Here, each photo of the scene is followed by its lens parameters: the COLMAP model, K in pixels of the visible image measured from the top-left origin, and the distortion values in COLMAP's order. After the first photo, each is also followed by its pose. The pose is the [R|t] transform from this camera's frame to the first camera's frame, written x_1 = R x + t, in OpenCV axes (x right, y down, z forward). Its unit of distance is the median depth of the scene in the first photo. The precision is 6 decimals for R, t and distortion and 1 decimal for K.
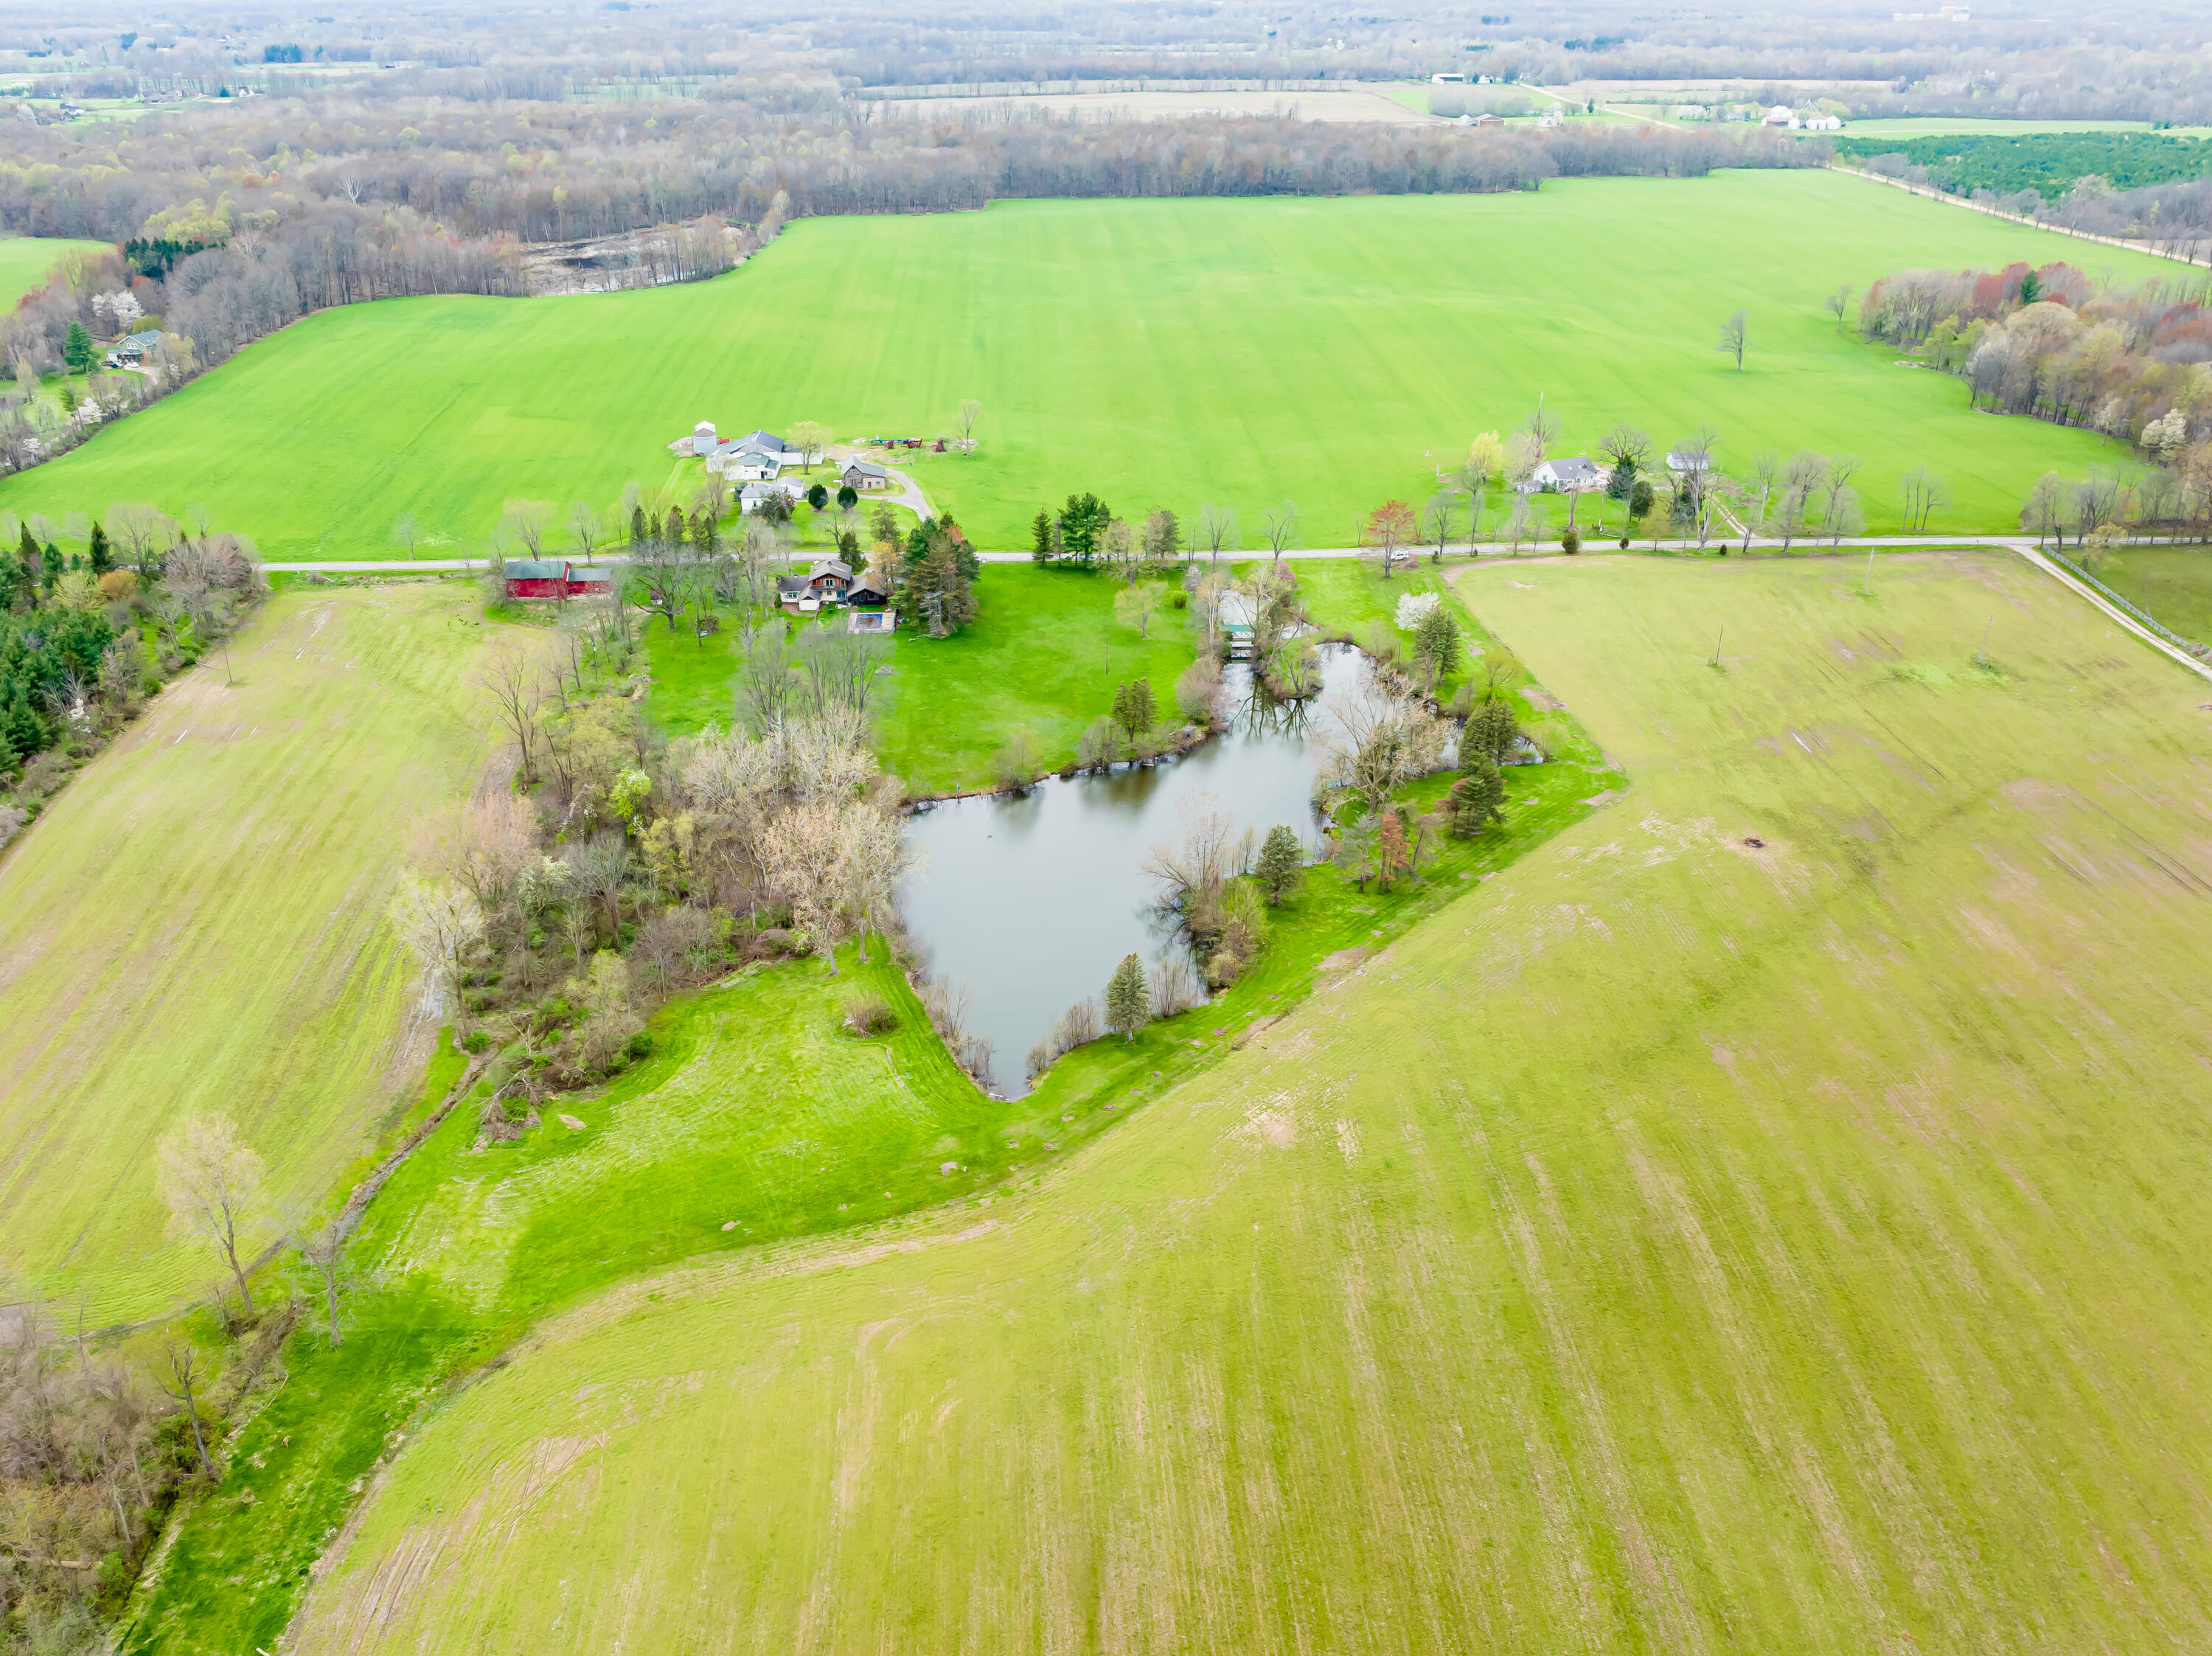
lens RADIAL K [[2049.4, 0, 1106.0], [0, 2049.4, 828.0], [0, 0, 1]] dist [-0.010916, -0.013528]
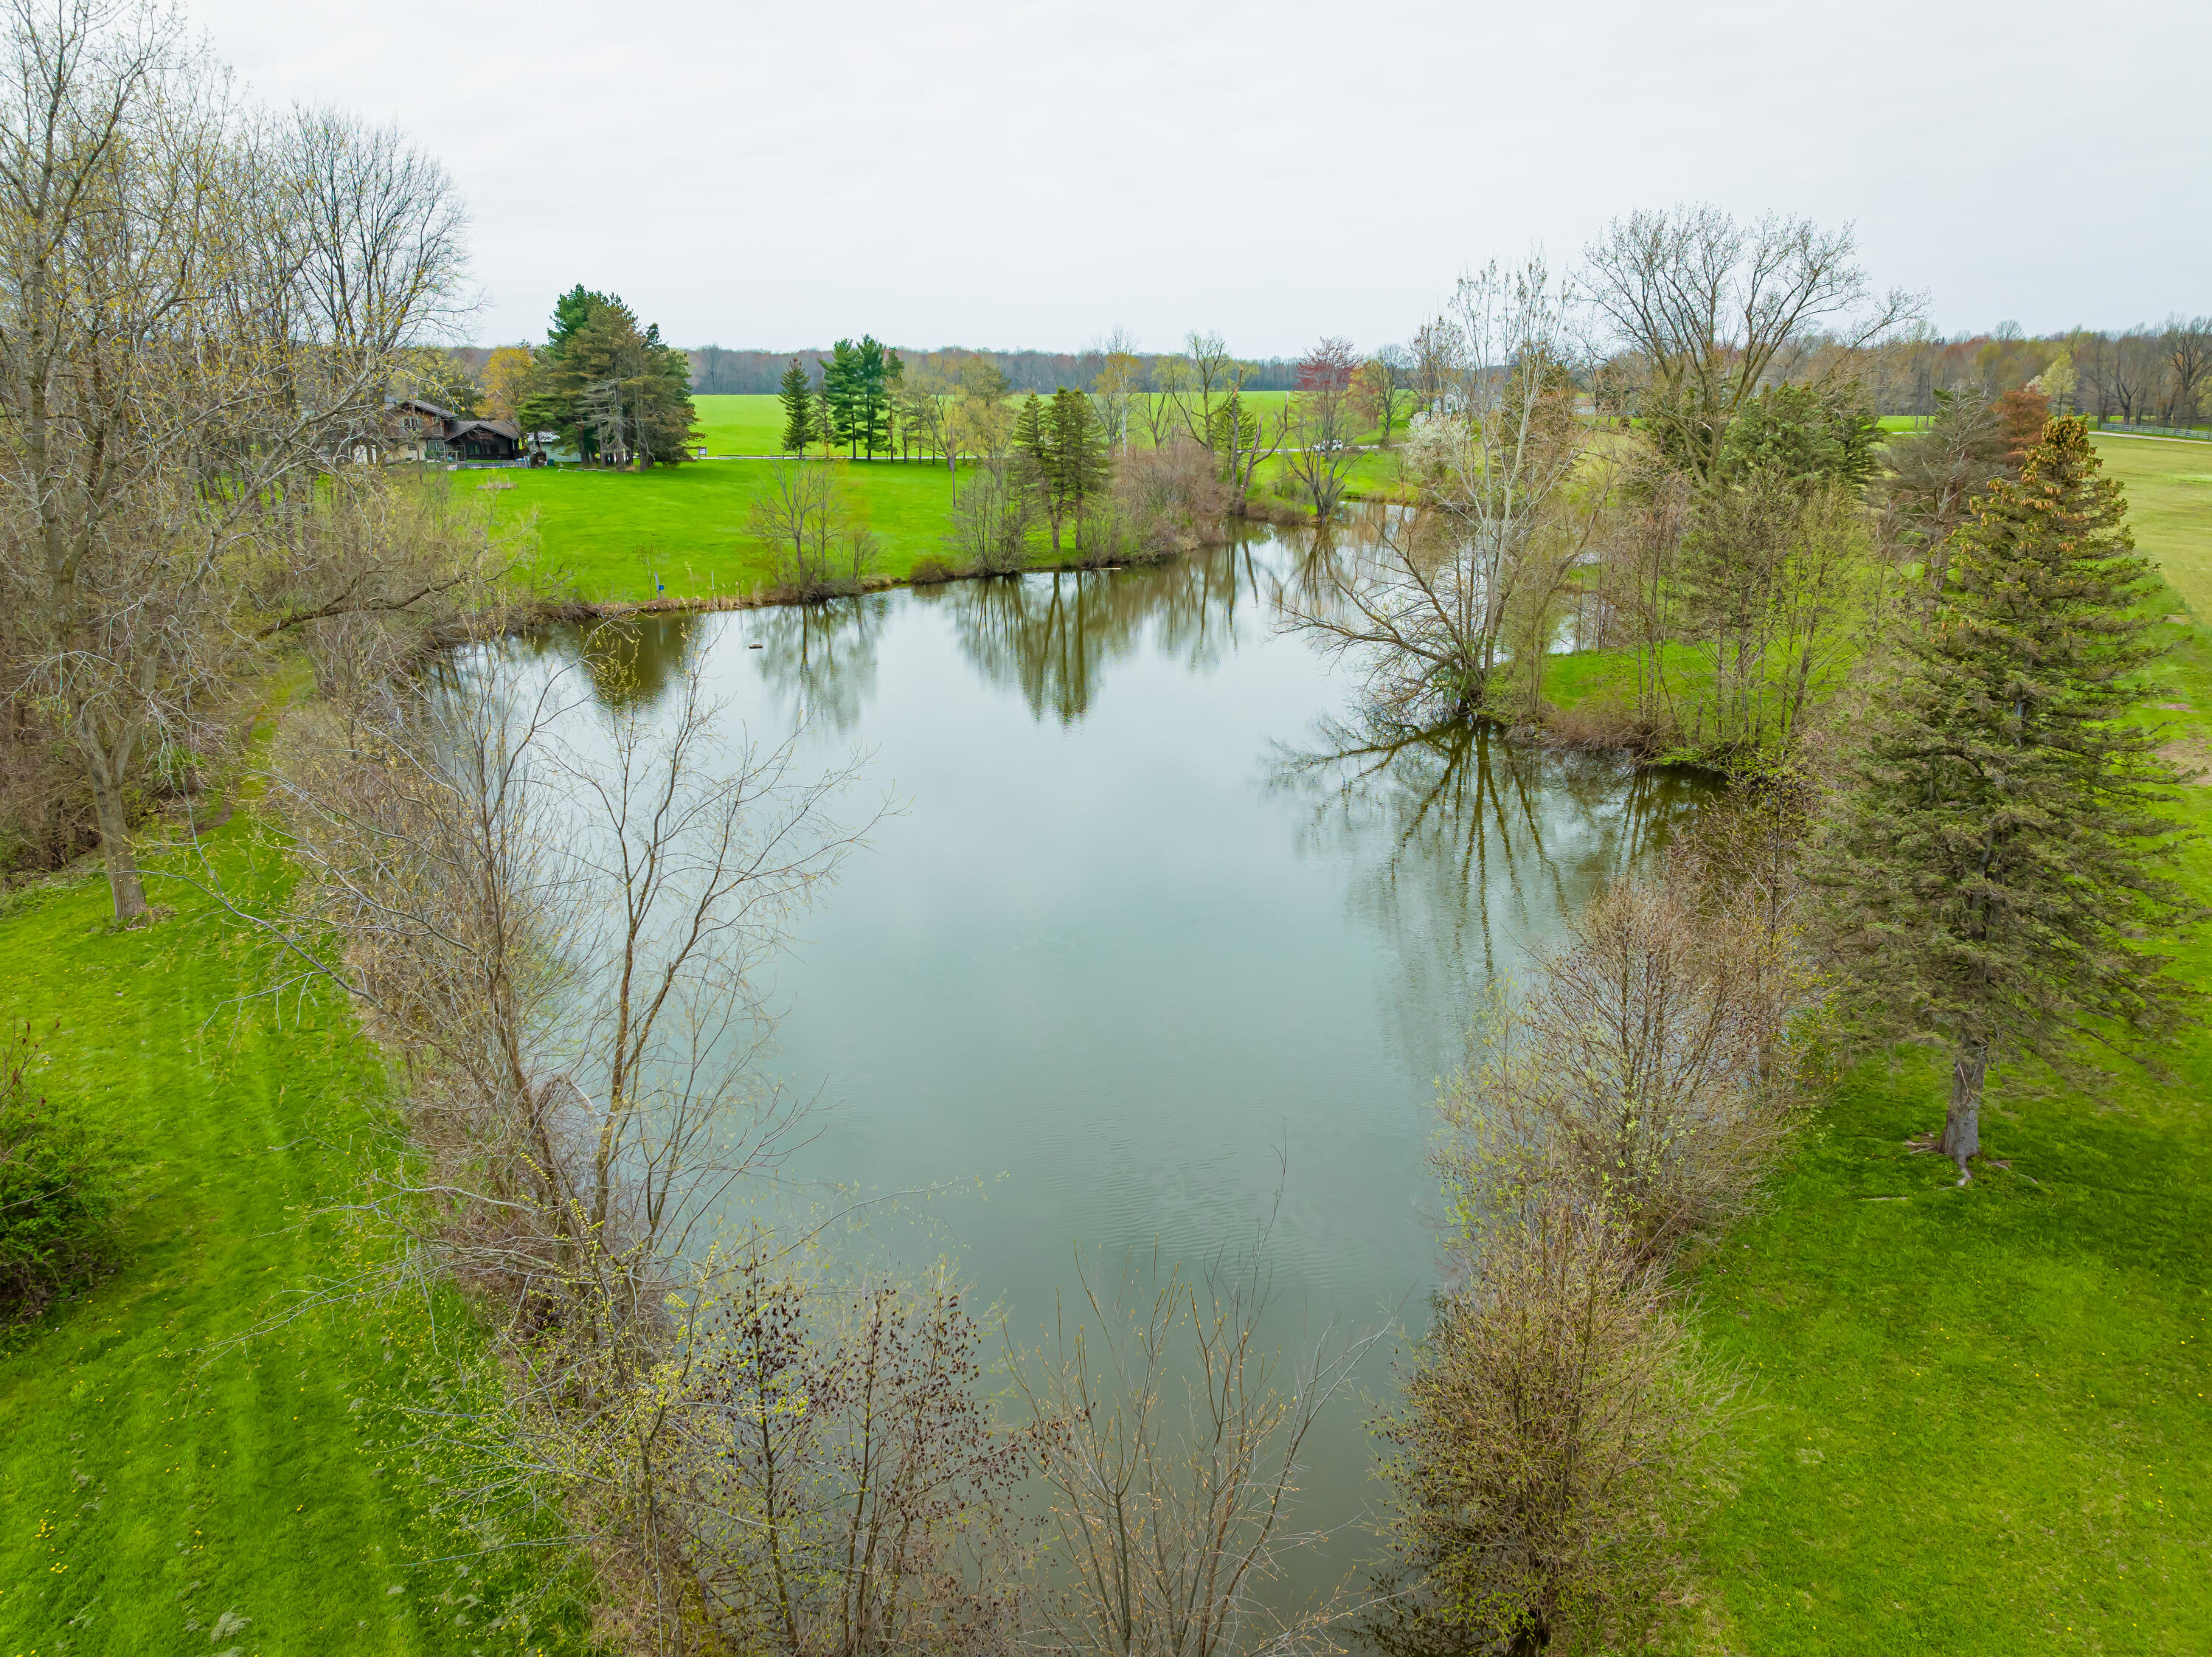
lens RADIAL K [[1590.7, 0, 1106.0], [0, 1590.7, 828.5], [0, 0, 1]] dist [-0.003048, -0.001519]
pose [[0.980888, -0.060737, 0.184850, -0.055955], [0.085154, 0.988220, -0.127159, 0.081311], [-0.174949, 0.140469, 0.974506, 0.820462]]
